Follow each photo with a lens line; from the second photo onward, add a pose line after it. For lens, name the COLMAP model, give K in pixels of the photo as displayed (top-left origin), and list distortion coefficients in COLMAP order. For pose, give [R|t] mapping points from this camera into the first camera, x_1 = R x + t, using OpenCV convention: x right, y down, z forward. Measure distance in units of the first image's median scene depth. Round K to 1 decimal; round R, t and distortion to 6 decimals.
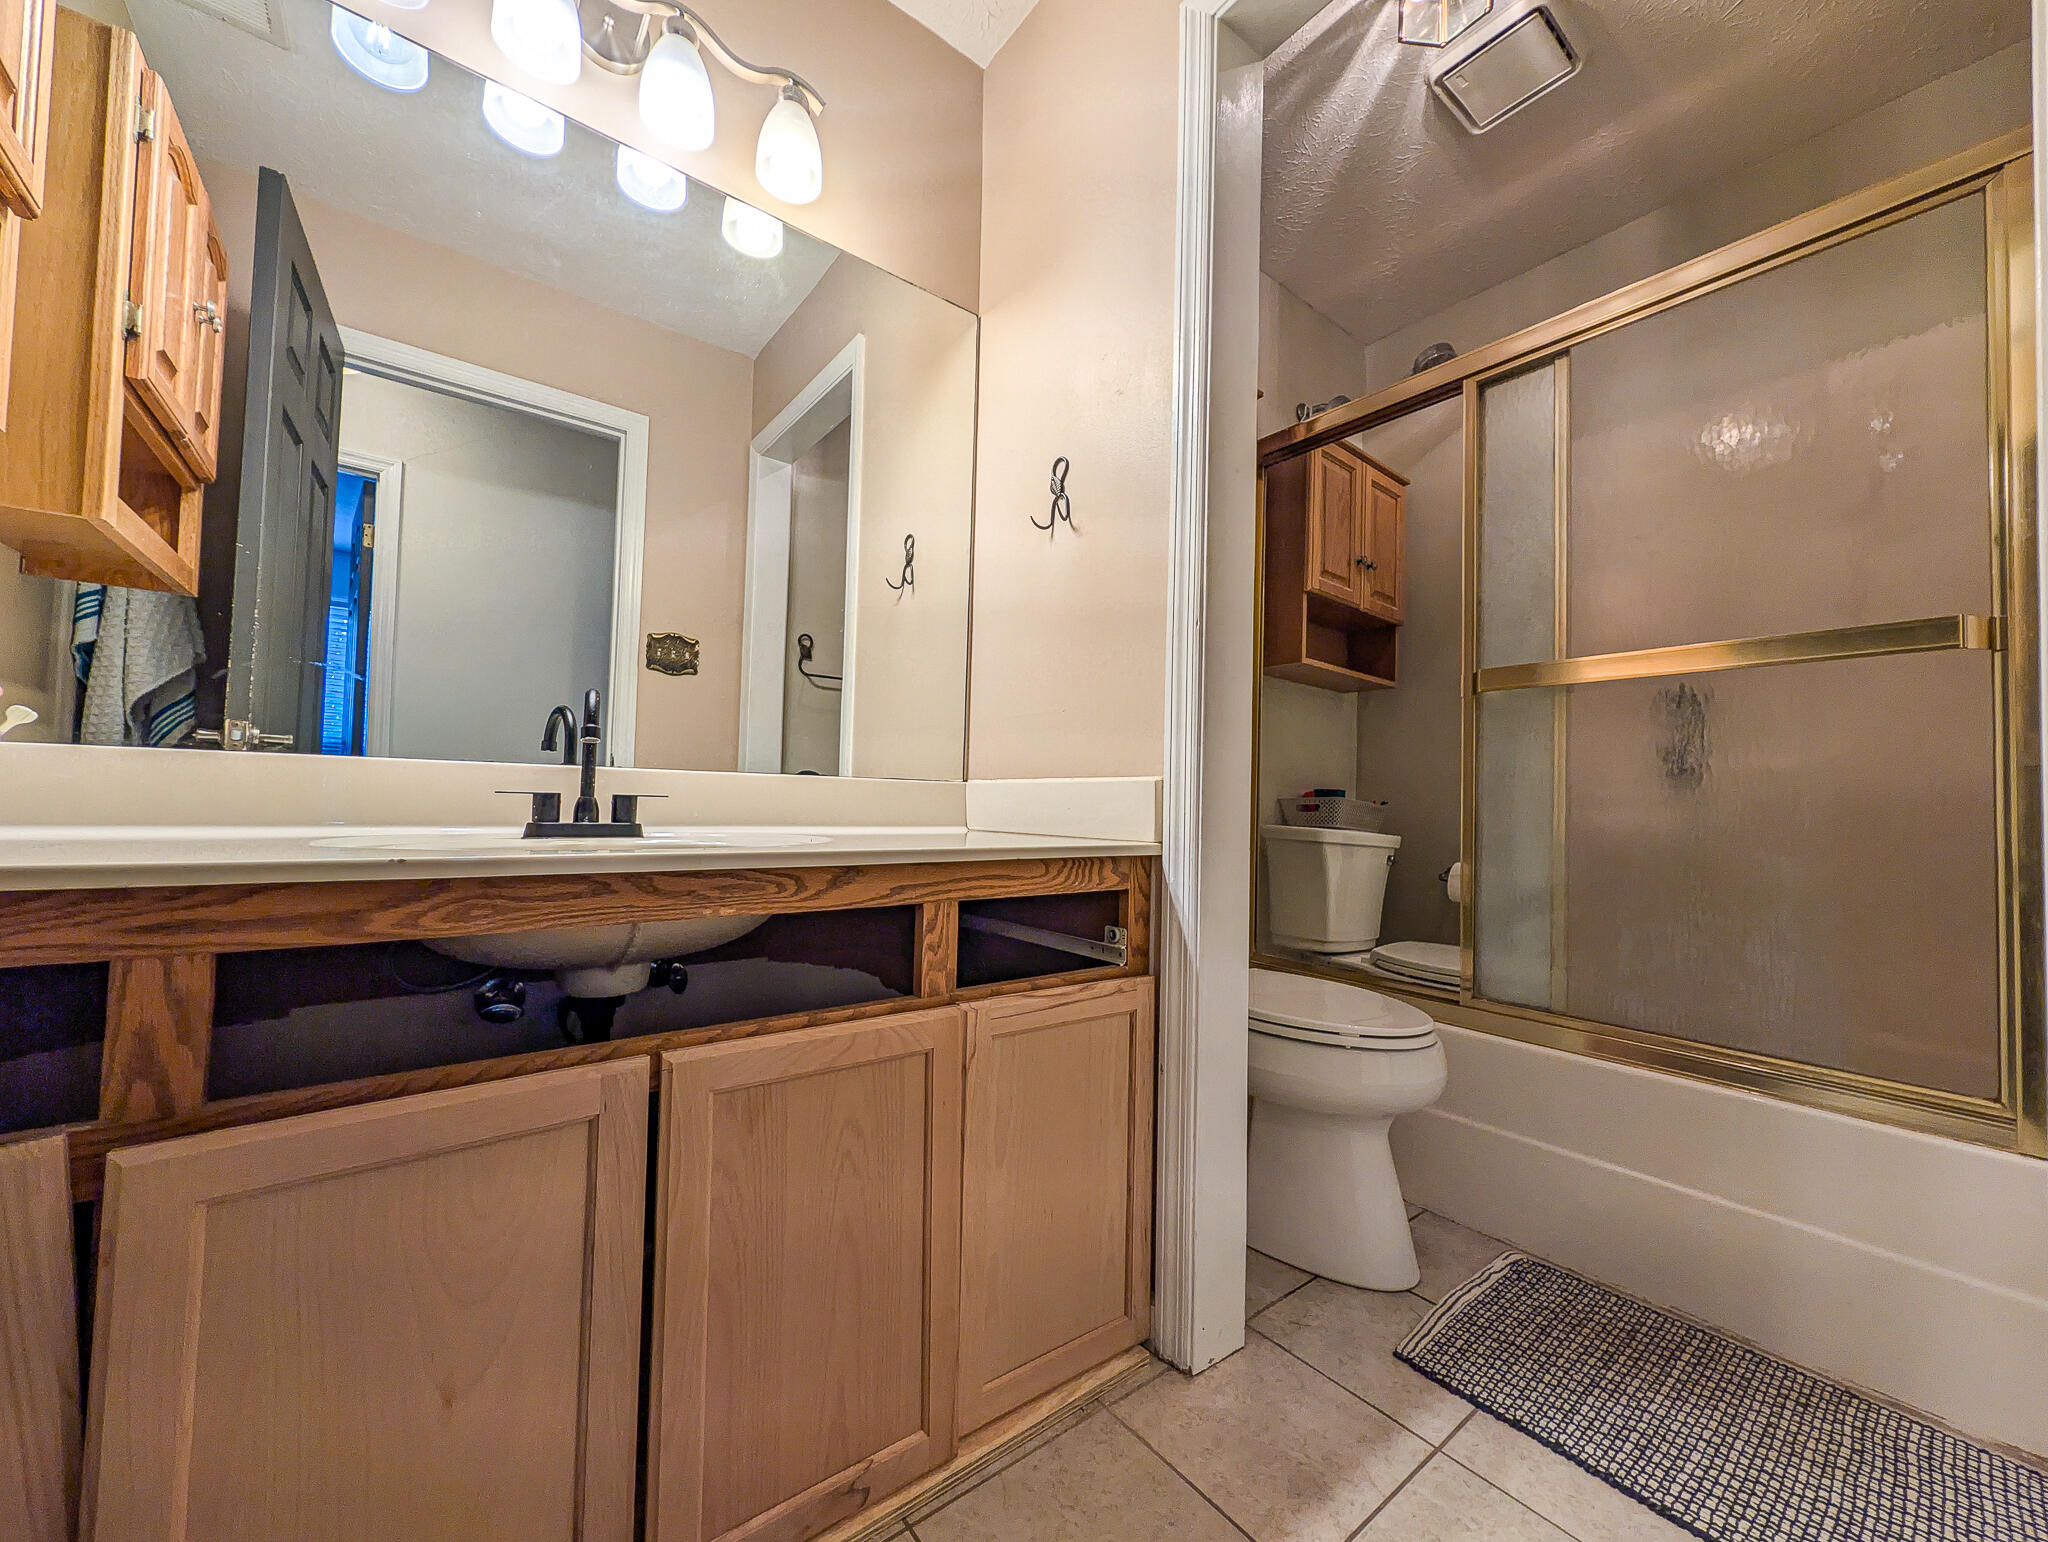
lens RADIAL K [[786.6, 0, 1013.3], [0, 786.6, 777.1], [0, 0, 1]] dist [-0.003523, -0.000137]
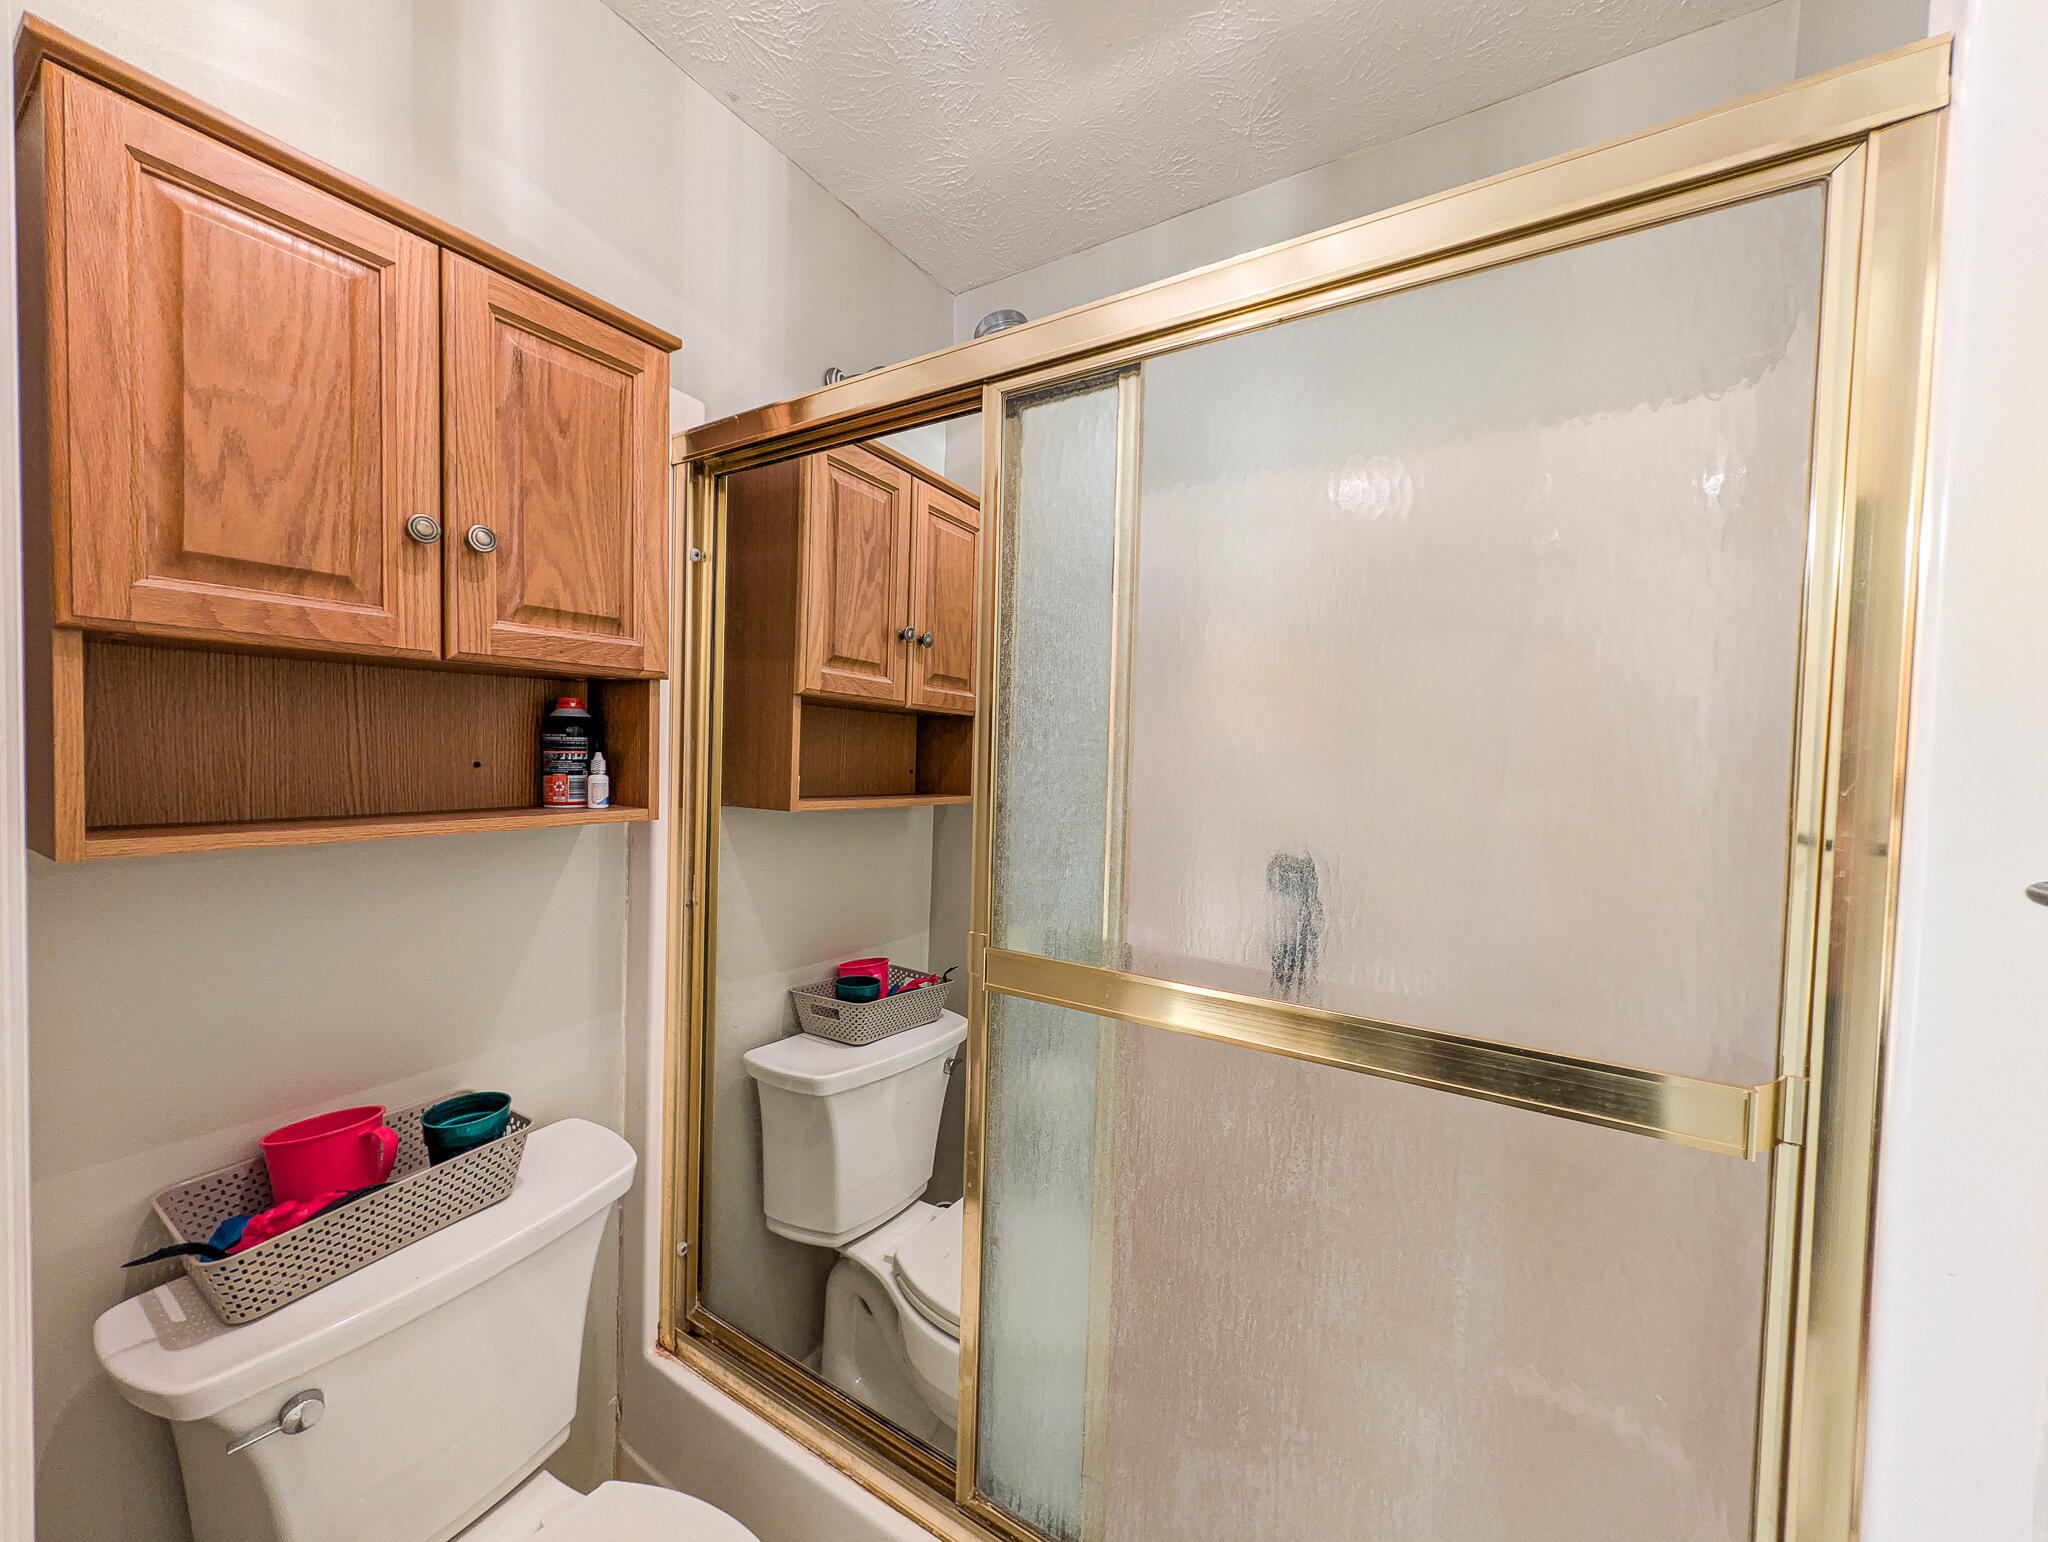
lens RADIAL K [[786.6, 0, 1021.4], [0, 786.6, 773.7], [0, 0, 1]] dist [-0.003523, -0.000137]
pose [[0.936614, -0.011912, 0.350160, 0.316530], [-0.014274, 0.997295, 0.072107, -0.217266], [-0.350072, -0.072534, 0.933910, 0.364346]]
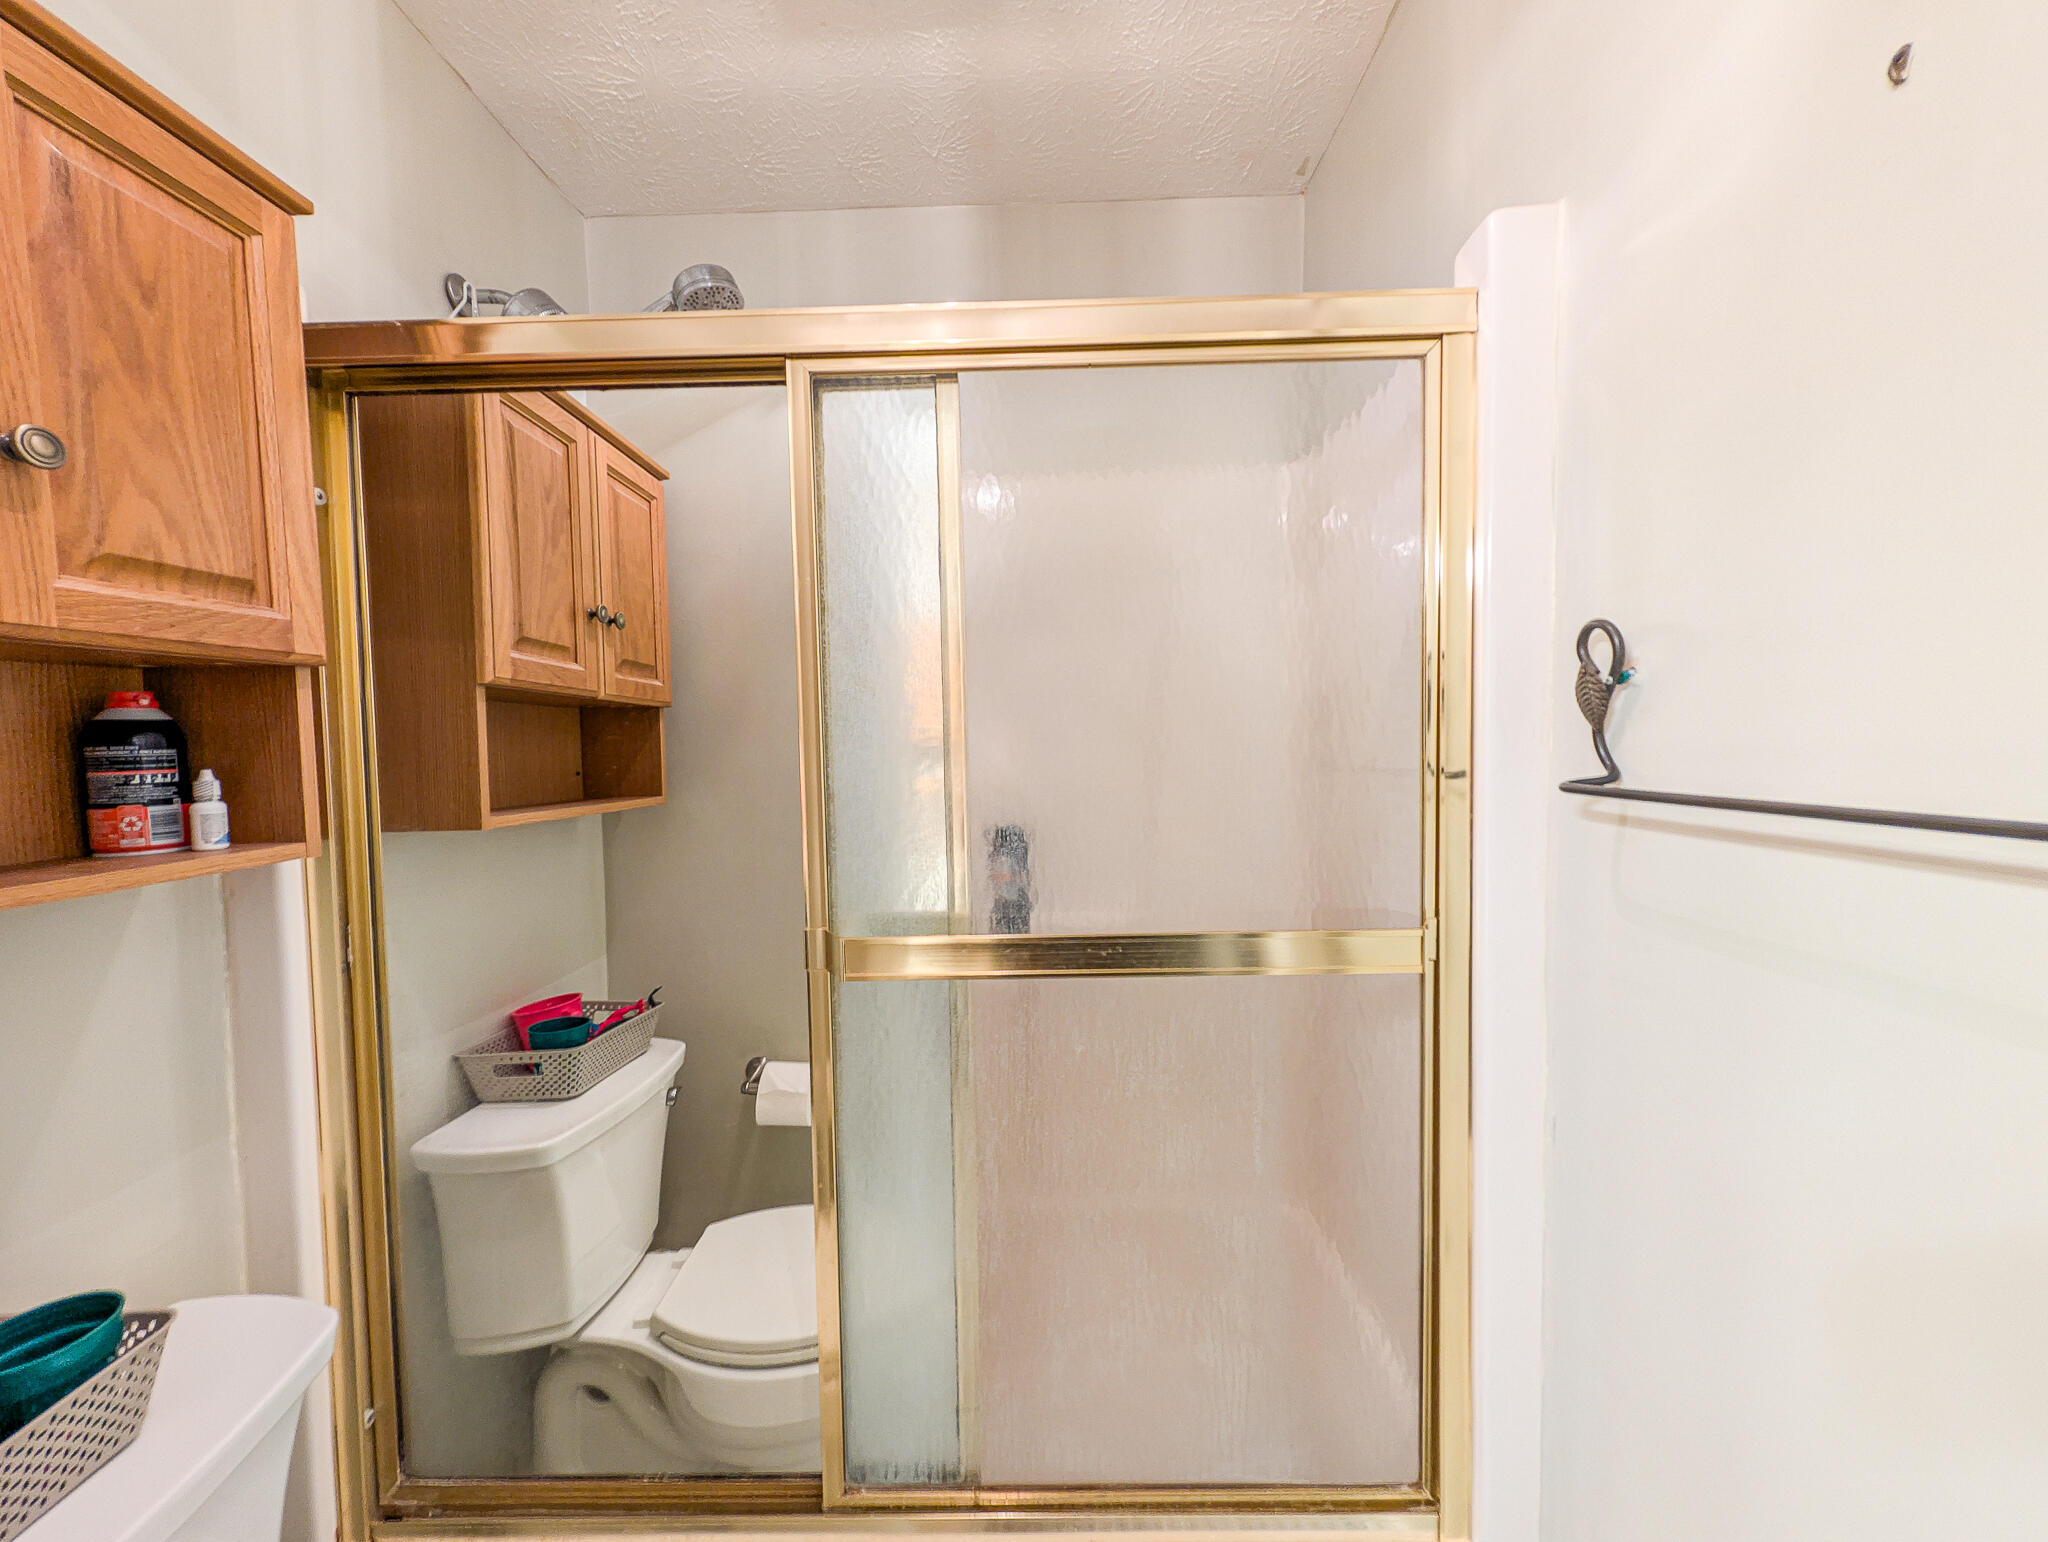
lens RADIAL K [[786.6, 0, 1026.8], [0, 786.6, 773.7], [0, 0, 1]] dist [-0.003523, -0.000137]
pose [[0.615966, -0.073831, 0.784305, 0.191740], [0.007142, 0.996081, 0.088157, -0.217425], [-0.787740, -0.048700, 0.614080, 0.424939]]
